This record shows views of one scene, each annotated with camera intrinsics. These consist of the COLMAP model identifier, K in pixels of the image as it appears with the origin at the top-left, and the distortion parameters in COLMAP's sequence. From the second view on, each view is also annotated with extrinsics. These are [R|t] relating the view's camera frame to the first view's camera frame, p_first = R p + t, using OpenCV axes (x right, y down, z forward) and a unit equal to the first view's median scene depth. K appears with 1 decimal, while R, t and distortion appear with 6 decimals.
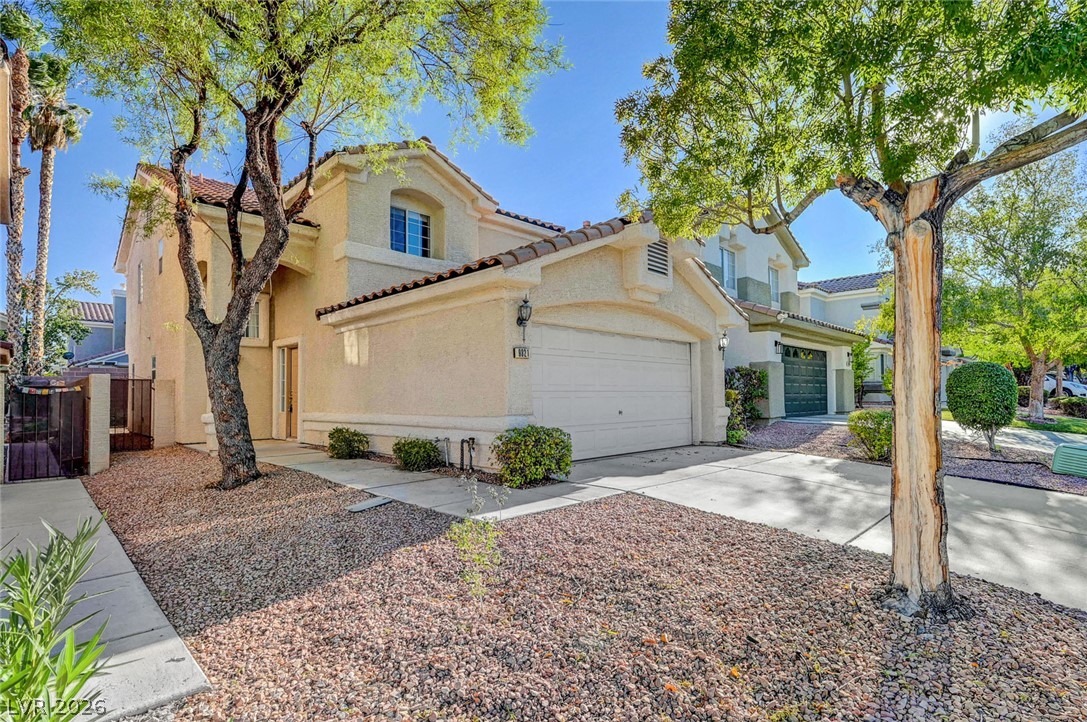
lens RADIAL K [[525.0, 0, 546.9], [0, 525.0, 382.5], [0, 0, 1]] dist [0.000789, 0.000036]
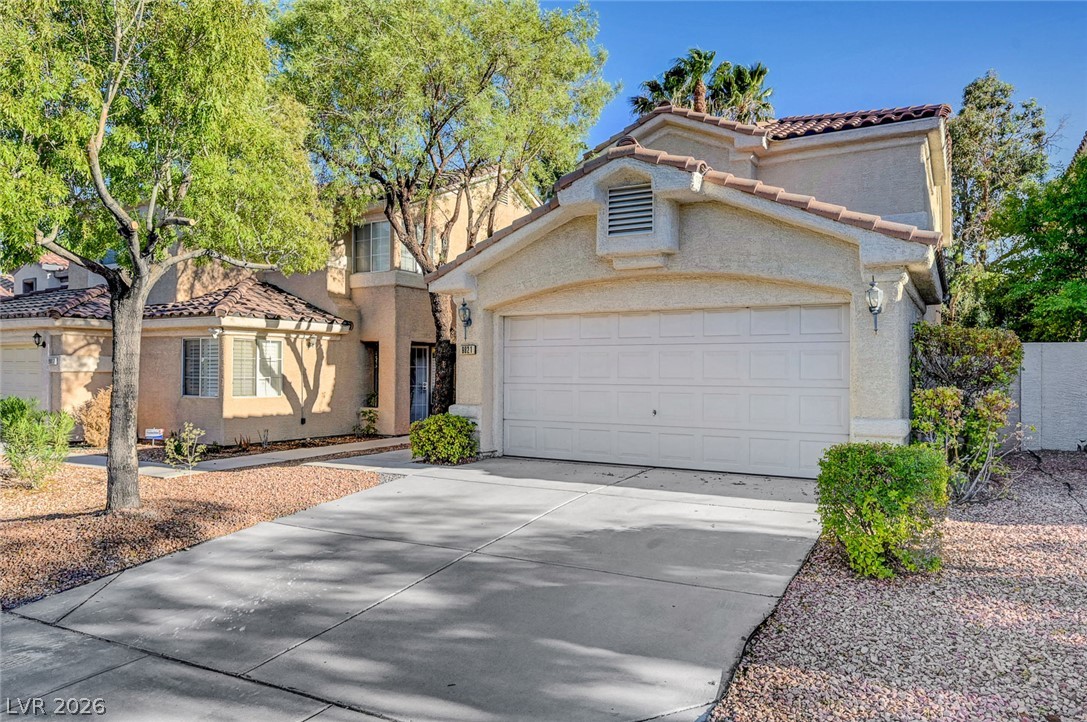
lens RADIAL K [[713.7, 0, 543.5], [0, 713.7, 361.0], [0, 0, 1]] dist [-0.005459, -0.000810]
pose [[0.250423, -0.003855, -0.968129, 1.192727], [0.018528, 0.999828, 0.000811, -0.024542], [0.967959, -0.018141, 0.250451, 0.619241]]
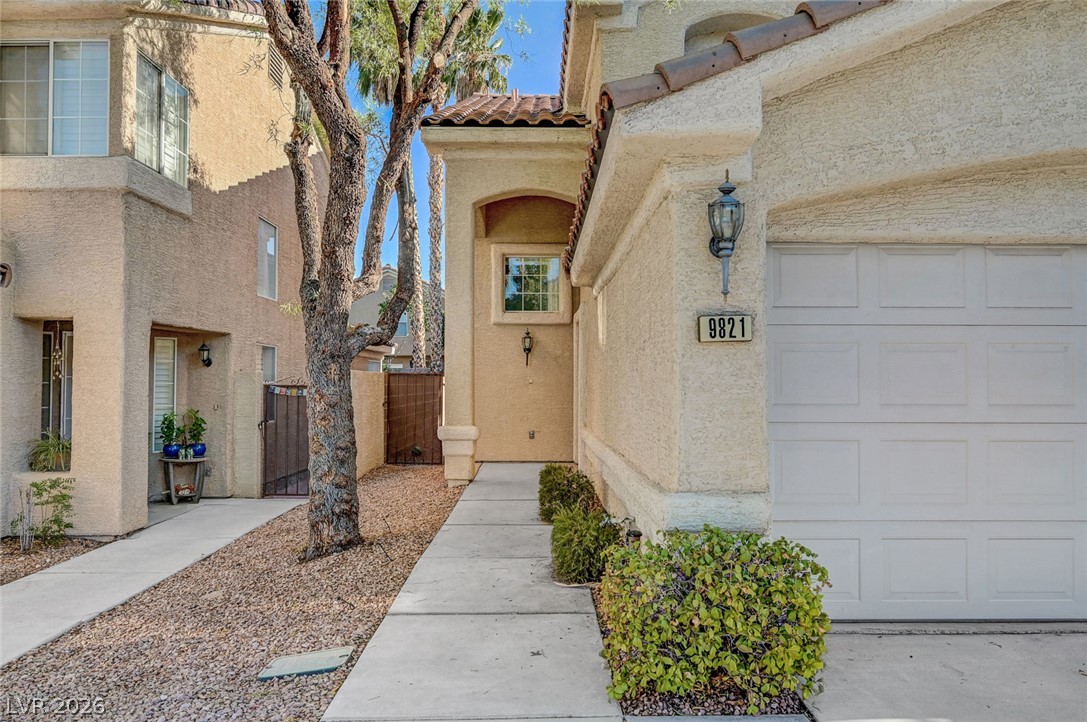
lens RADIAL K [[777.2, 0, 543.5], [0, 777.2, 361.0], [0, 0, 1]] dist [-0.005175, -0.002534]
pose [[0.709534, -0.008801, -0.704616, 0.203600], [0.009415, 0.999951, -0.003009, -0.025750], [0.704608, -0.004499, 0.709582, 0.410147]]
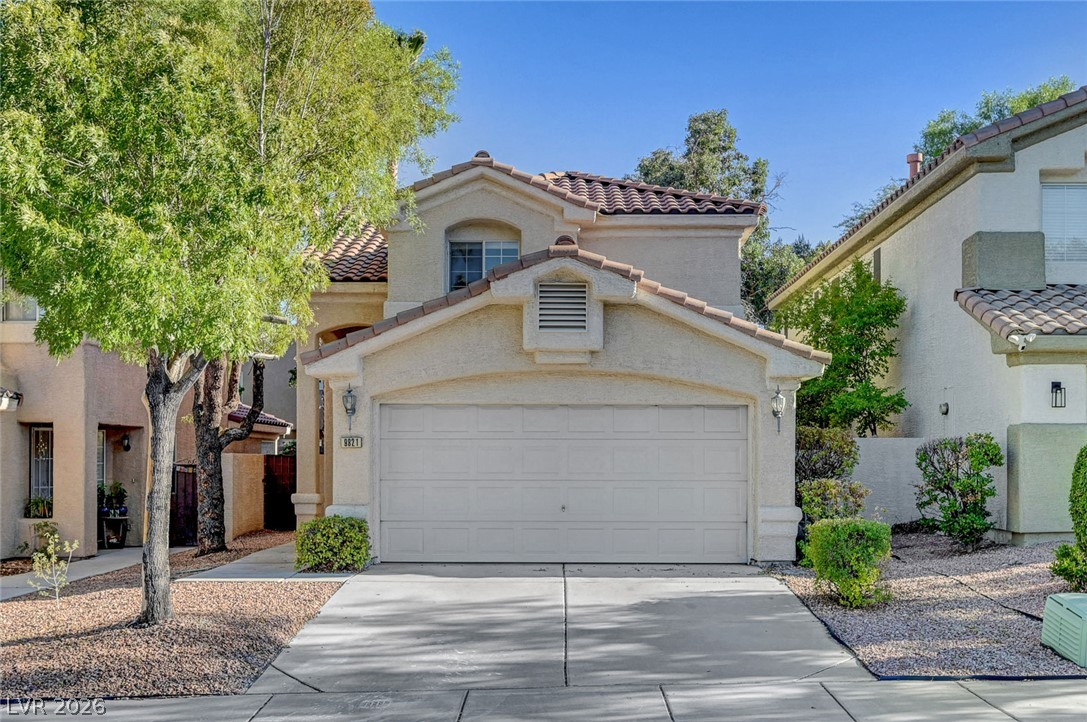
lens RADIAL K [[1199.6, 0, 541.6], [0, 1199.6, 445.5], [0, 0, 1]] dist [-0.004532, -0.009688]
pose [[0.688909, 0.000896, -0.724847, 1.478725], [0.010470, 0.999883, 0.011187, -0.057741], [0.724772, -0.015296, 0.688819, -0.240283]]
